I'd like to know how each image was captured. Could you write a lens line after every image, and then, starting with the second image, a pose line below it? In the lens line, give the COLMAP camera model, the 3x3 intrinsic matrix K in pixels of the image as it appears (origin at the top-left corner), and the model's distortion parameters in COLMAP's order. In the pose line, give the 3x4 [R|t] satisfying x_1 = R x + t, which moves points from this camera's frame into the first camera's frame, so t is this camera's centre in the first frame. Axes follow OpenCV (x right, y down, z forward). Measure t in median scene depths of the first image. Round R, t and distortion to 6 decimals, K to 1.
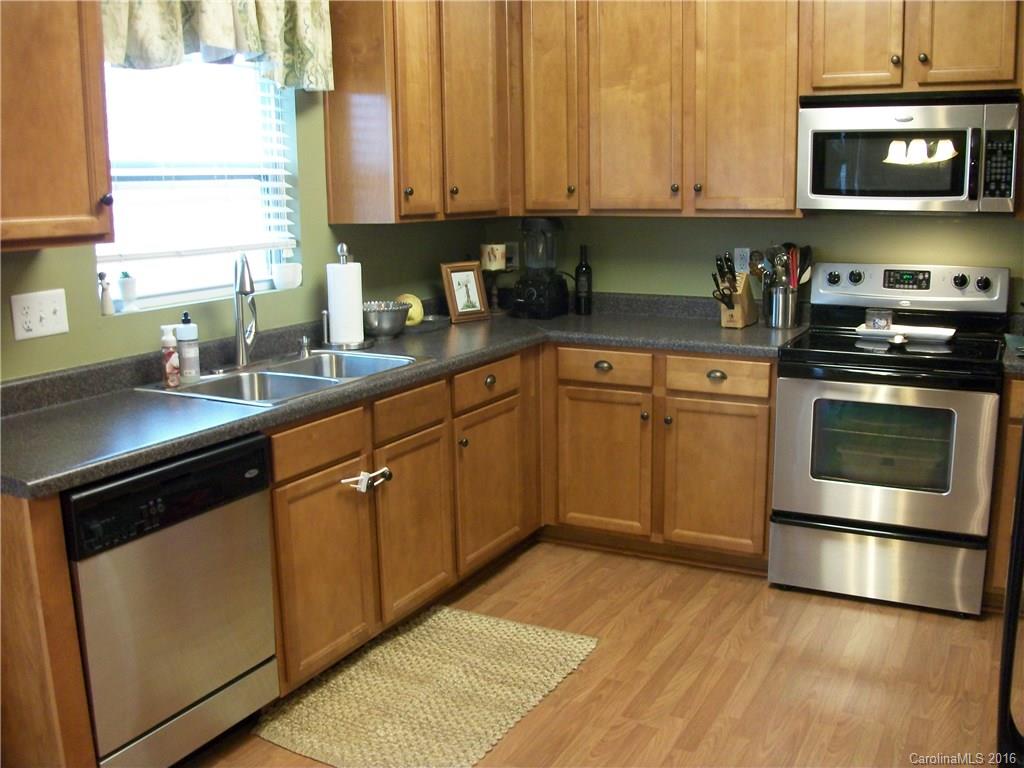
lens RADIAL K [[982.6, 0, 516.4], [0, 982.6, 382.3], [0, 0, 1]] dist [-0.140133, 0.070207]
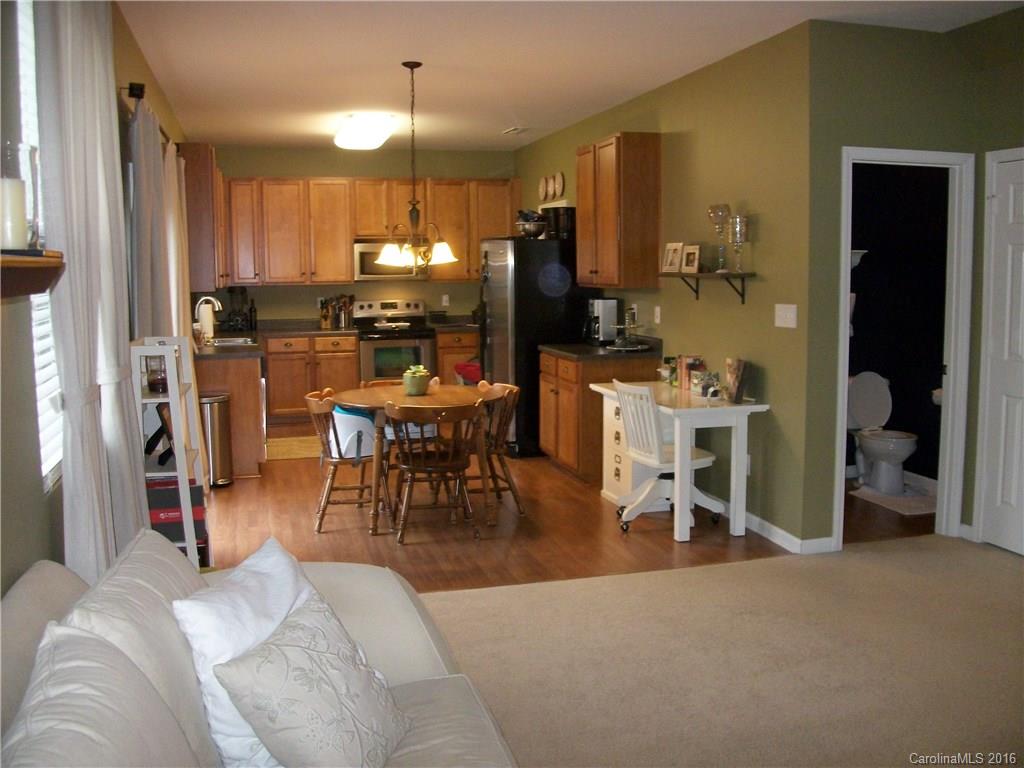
lens RADIAL K [[982.6, 0, 516.4], [0, 982.6, 382.3], [0, 0, 1]] dist [-0.140133, 0.070207]
pose [[0.728552, -0.071858, 0.681211, -1.204805], [0.129718, 0.990961, -0.034201, 0.242254], [-0.672596, 0.113283, 0.731288, -1.204751]]
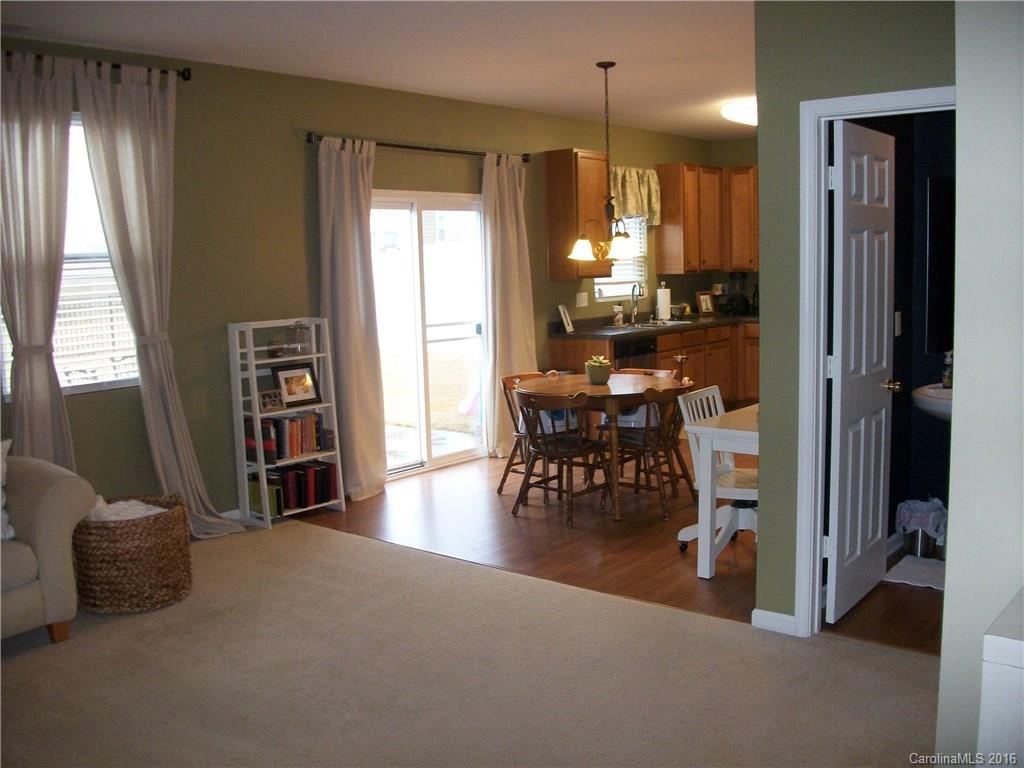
lens RADIAL K [[982.6, 0, 516.4], [0, 982.6, 382.3], [0, 0, 1]] dist [-0.140133, 0.070207]
pose [[0.982849, 0.010622, -0.184104, -0.074294], [-0.022357, 0.997839, -0.061782, 0.289534], [0.183050, 0.064839, 0.980963, -1.580801]]
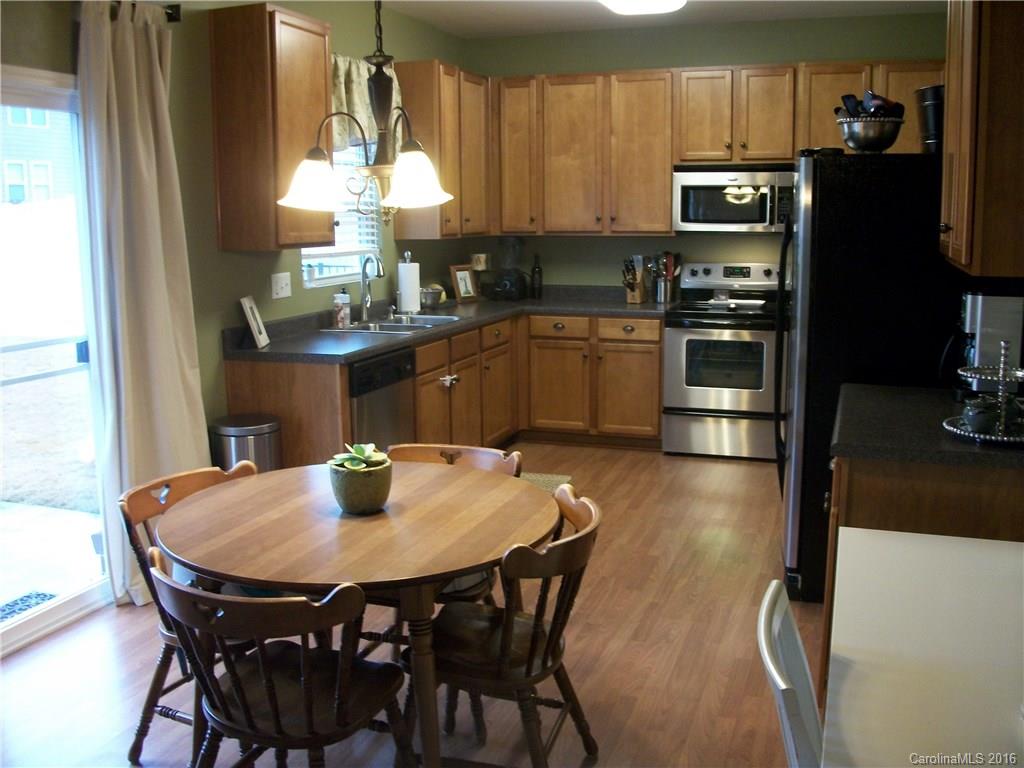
lens RADIAL K [[982.6, 0, 516.4], [0, 982.6, 382.3], [0, 0, 1]] dist [-0.140133, 0.070207]
pose [[0.988411, -0.019779, 0.150510, -0.237718], [0.023358, 0.999484, -0.022050, 0.114923], [-0.149996, 0.025310, 0.988363, -0.628850]]
